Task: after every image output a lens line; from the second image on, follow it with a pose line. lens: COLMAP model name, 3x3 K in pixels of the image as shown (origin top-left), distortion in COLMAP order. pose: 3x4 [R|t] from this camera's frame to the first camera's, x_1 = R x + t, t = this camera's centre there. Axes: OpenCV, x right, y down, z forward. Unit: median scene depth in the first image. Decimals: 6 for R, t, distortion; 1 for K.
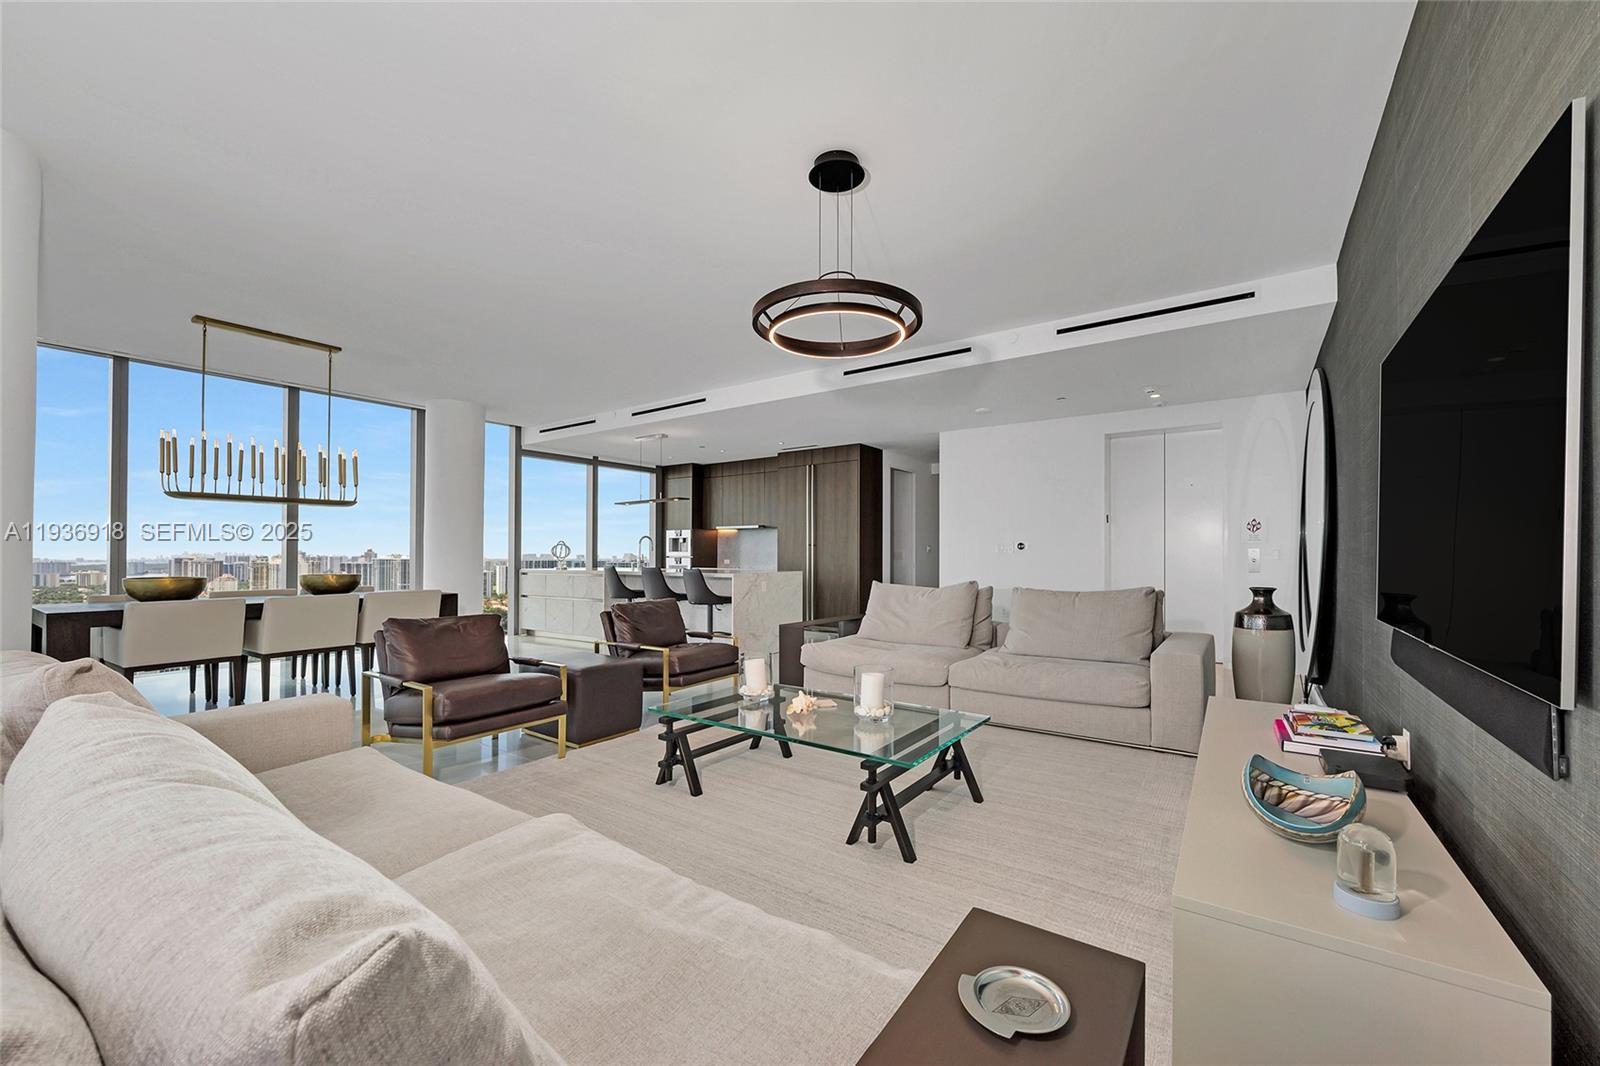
lens RADIAL K [[637.8, 0, 803.3], [0, 637.8, 545.7], [0, 0, 1]] dist [-0.000358, 0.000040]
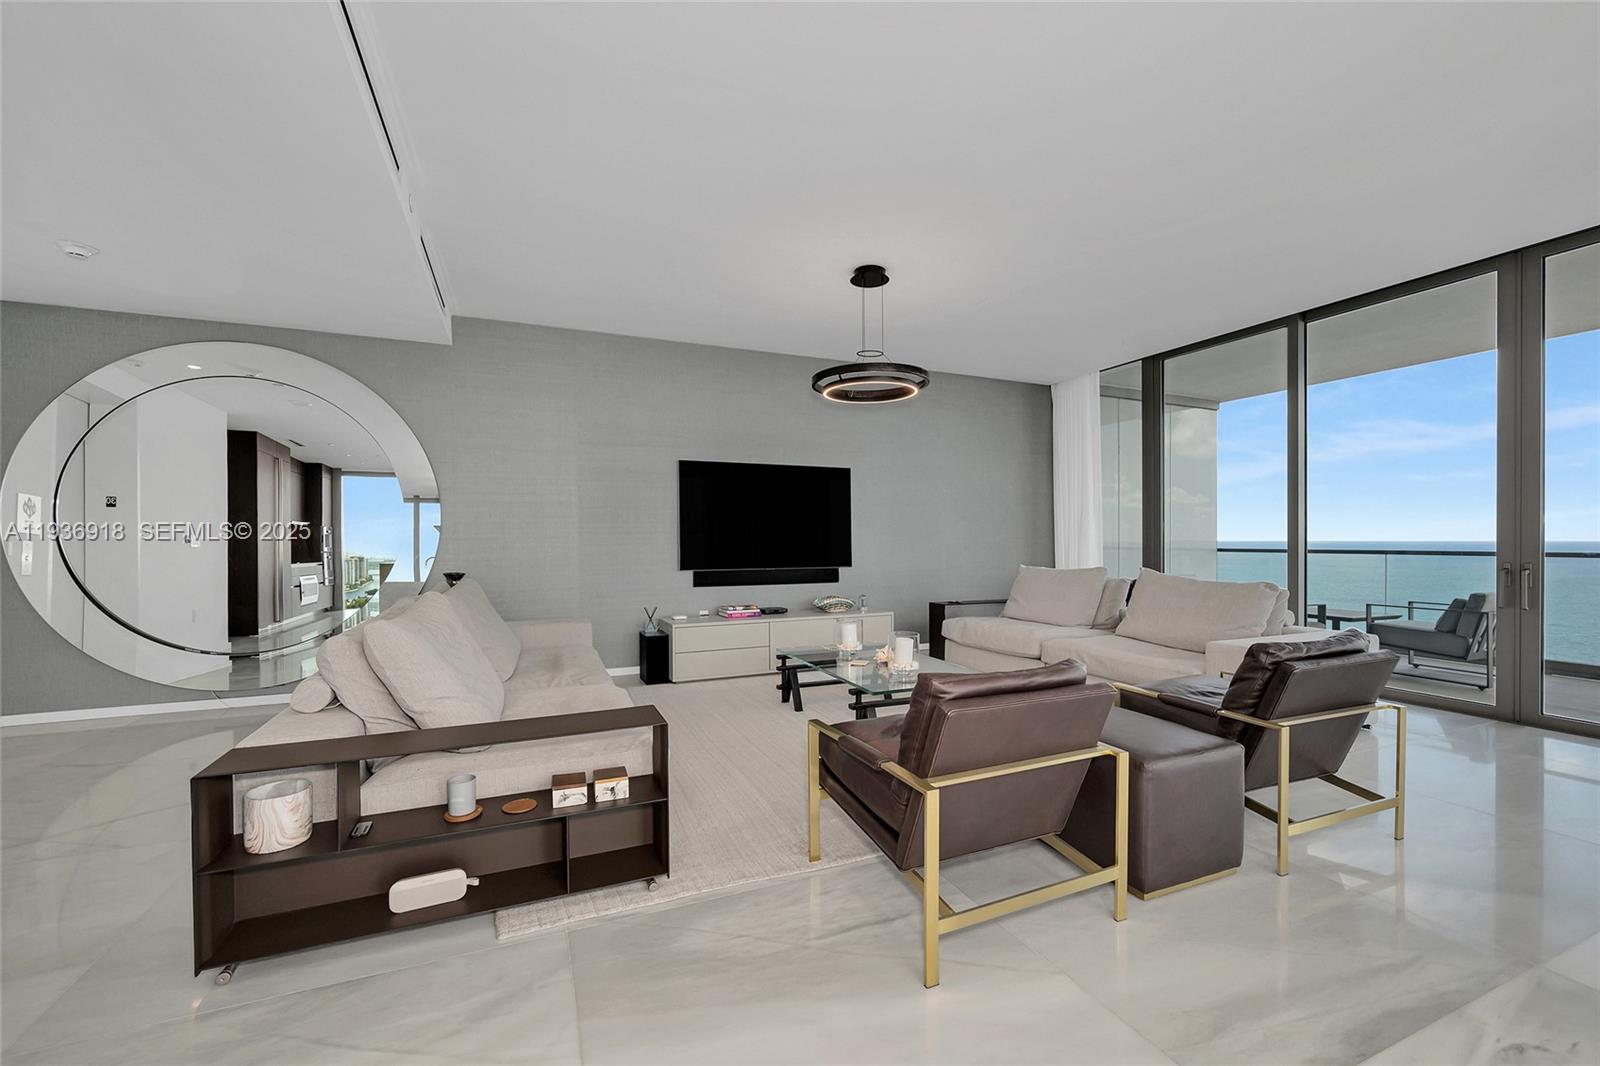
lens RADIAL K [[646.3, 0, 796.0], [0, 646.3, 540.8], [0, 0, 1]] dist [-0.001759, -0.000190]
pose [[-0.850490, 0.001706, 0.525989, -0.176809], [-0.003059, 0.999962, -0.008189, 0.007219], [-0.525983, -0.008573, -0.850452, 0.718164]]
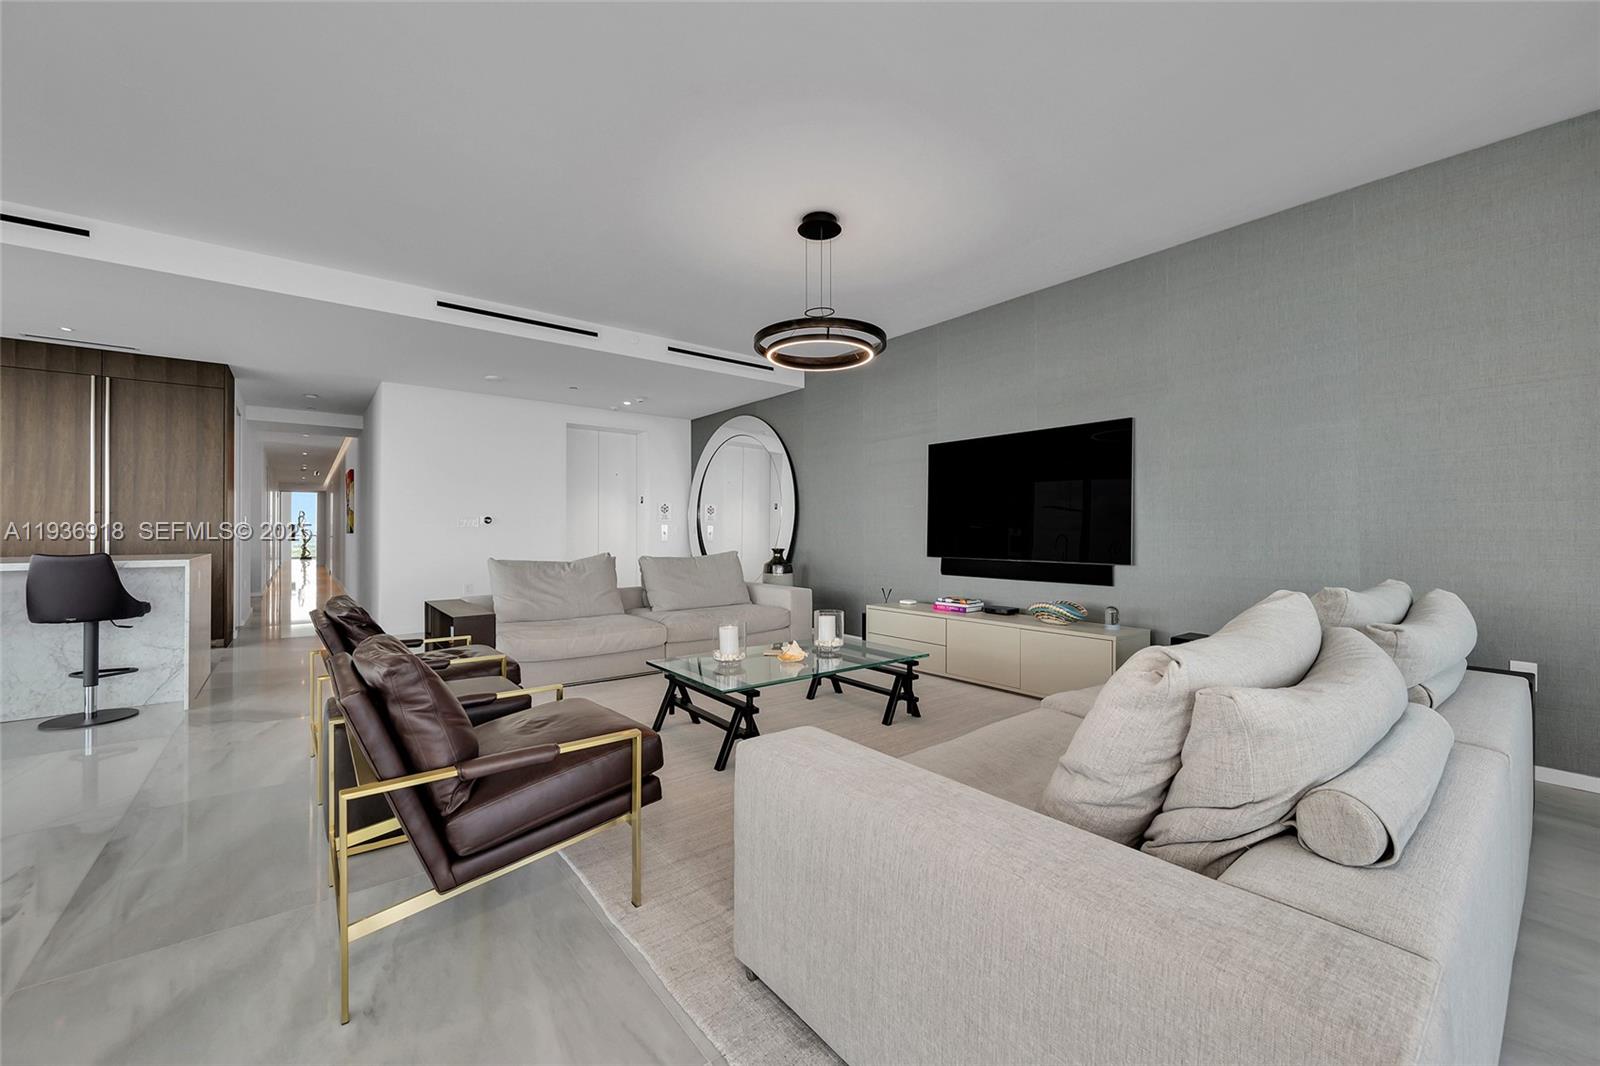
lens RADIAL K [[628.6, 0, 801.4], [0, 628.6, 527.1], [0, 0, 1]] dist [0.000409, 0.000187]
pose [[0.280755, 0.005346, 0.959765, -0.359877], [-0.012879, 0.999915, -0.001802, 0.005570], [-0.959693, -0.011855, 0.280800, 0.208451]]
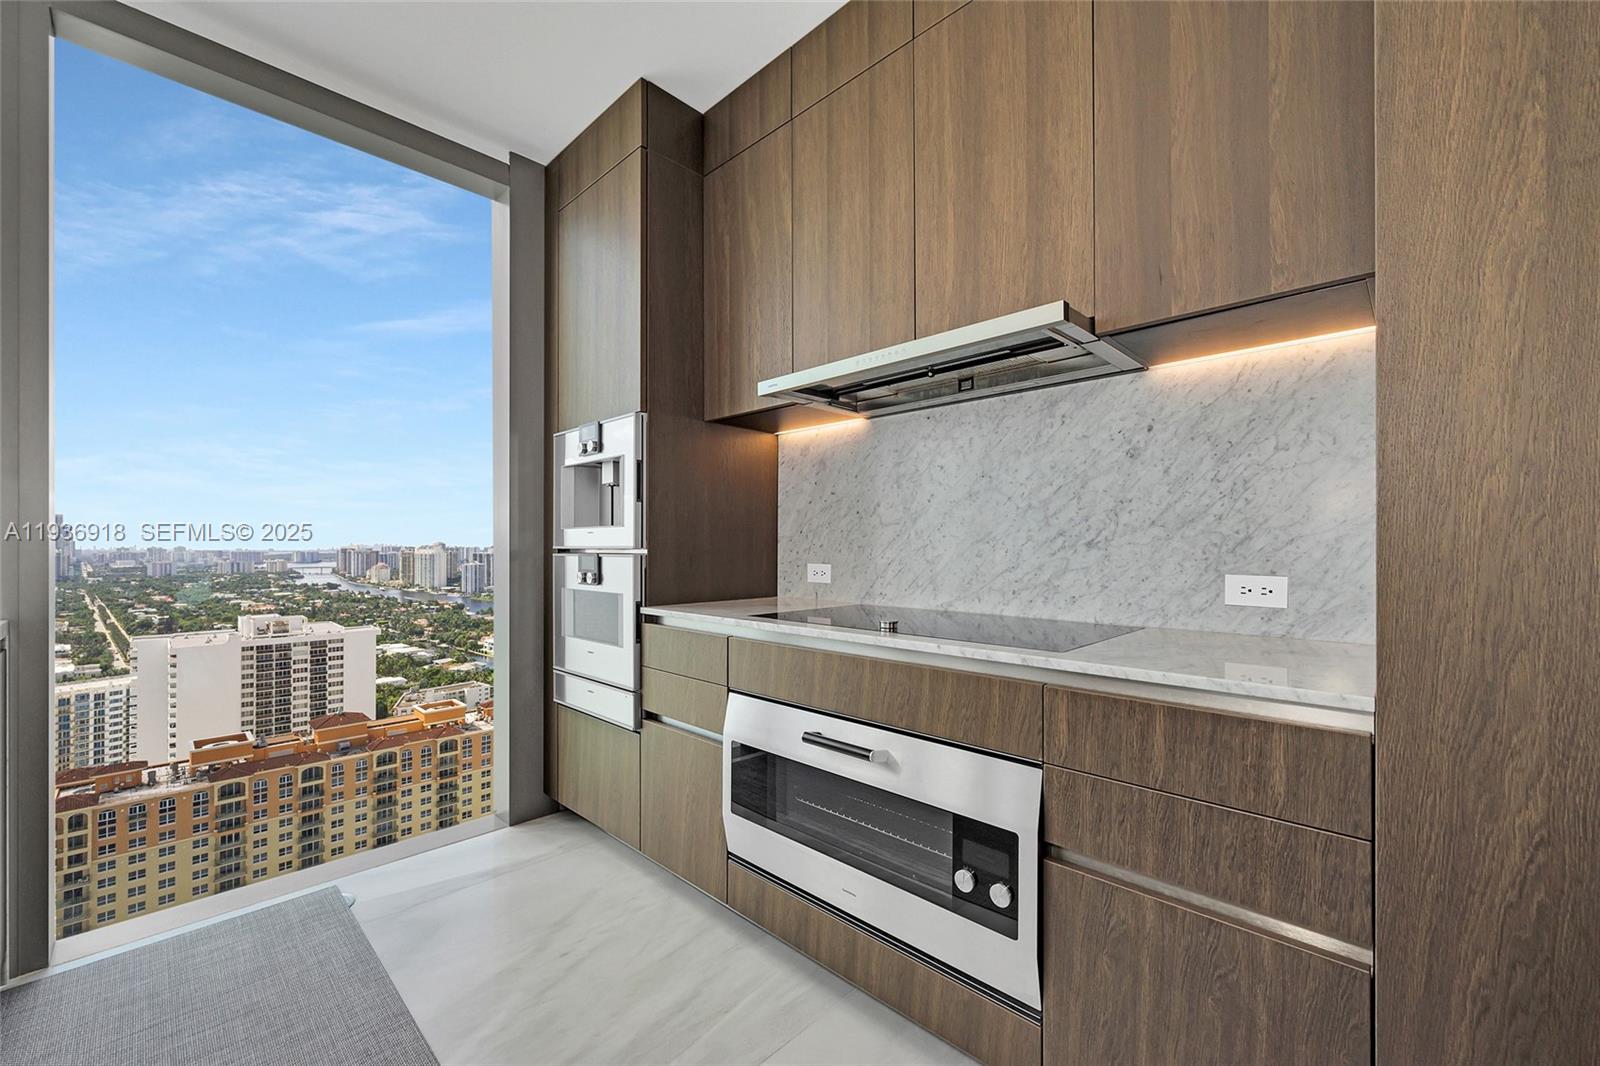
lens RADIAL K [[633.5, 0, 801.4], [0, 633.5, 543.3], [0, 0, 1]] dist [-0.001101, 0.000021]
pose [[0.988094, 0.000223, -0.153851, -0.108634], [0.001290, 0.999952, 0.009735, 0.014783], [0.153846, -0.009817, 0.988046, 0.923041]]
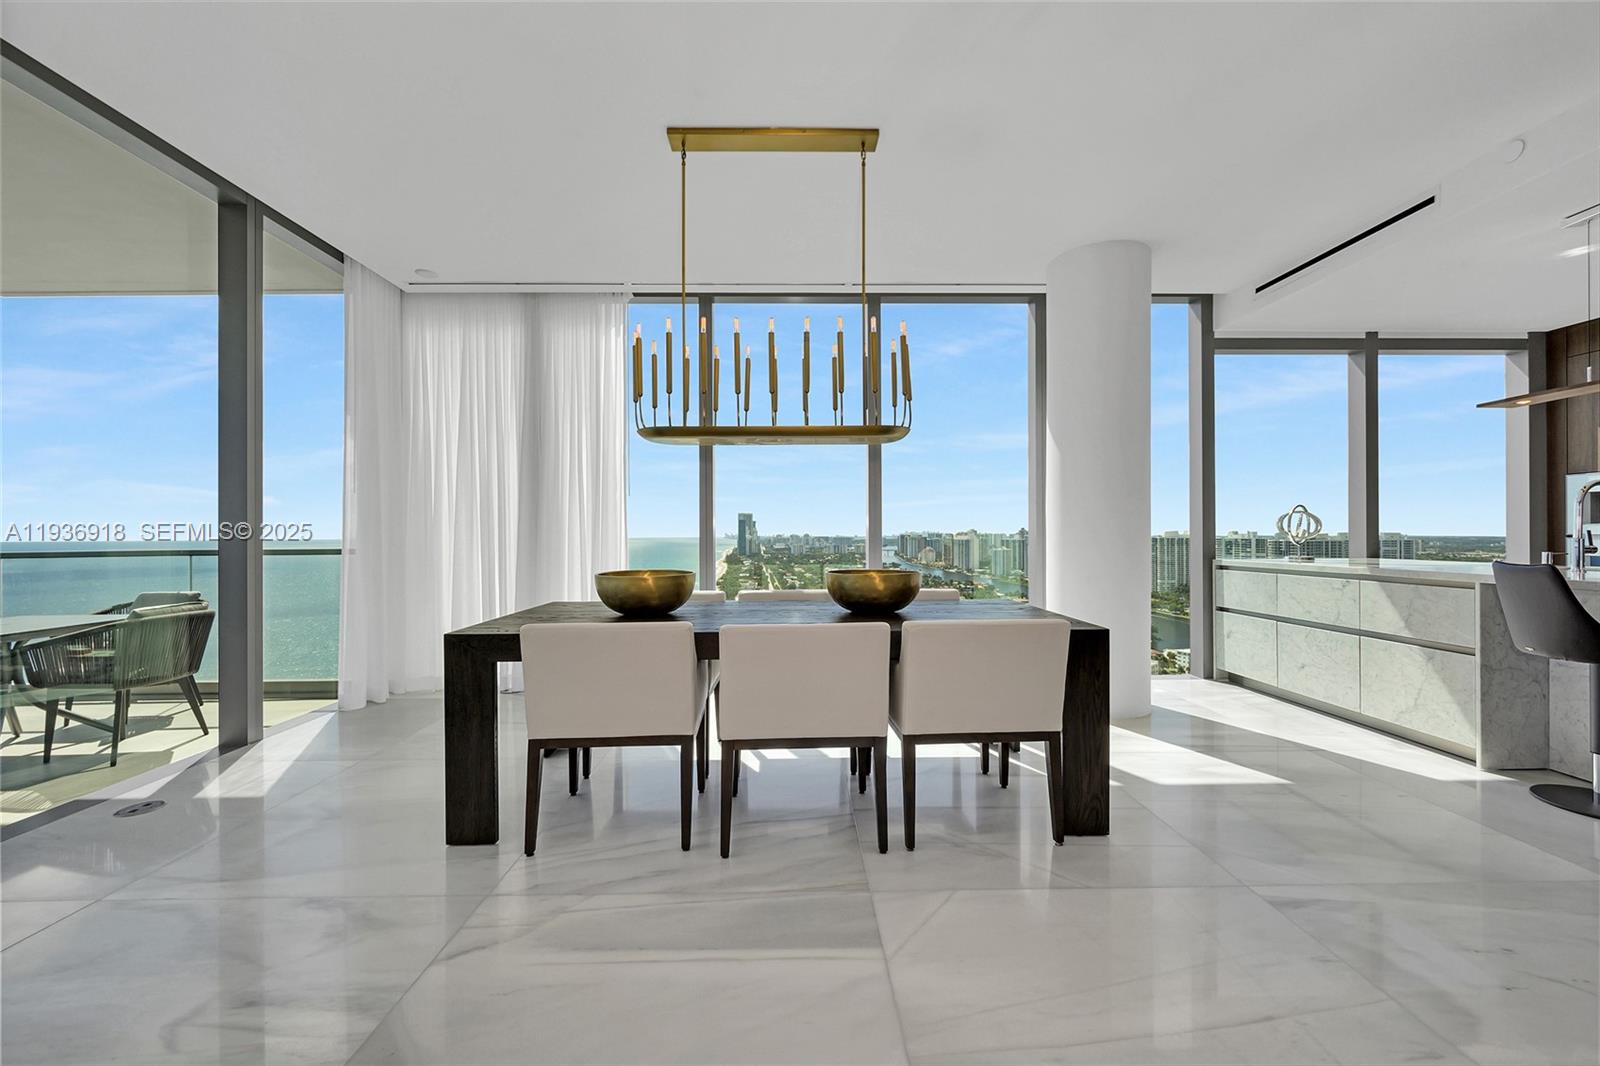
lens RADIAL K [[628.1, 0, 799.4], [0, 628.1, 532.3], [0, 0, 1]] dist [-0.000522, -0.000138]
pose [[0.590584, -0.002752, -0.806972, -0.209140], [0.014598, 0.999867, 0.007274, 0.004777], [0.806844, -0.016076, 0.590545, 0.377411]]
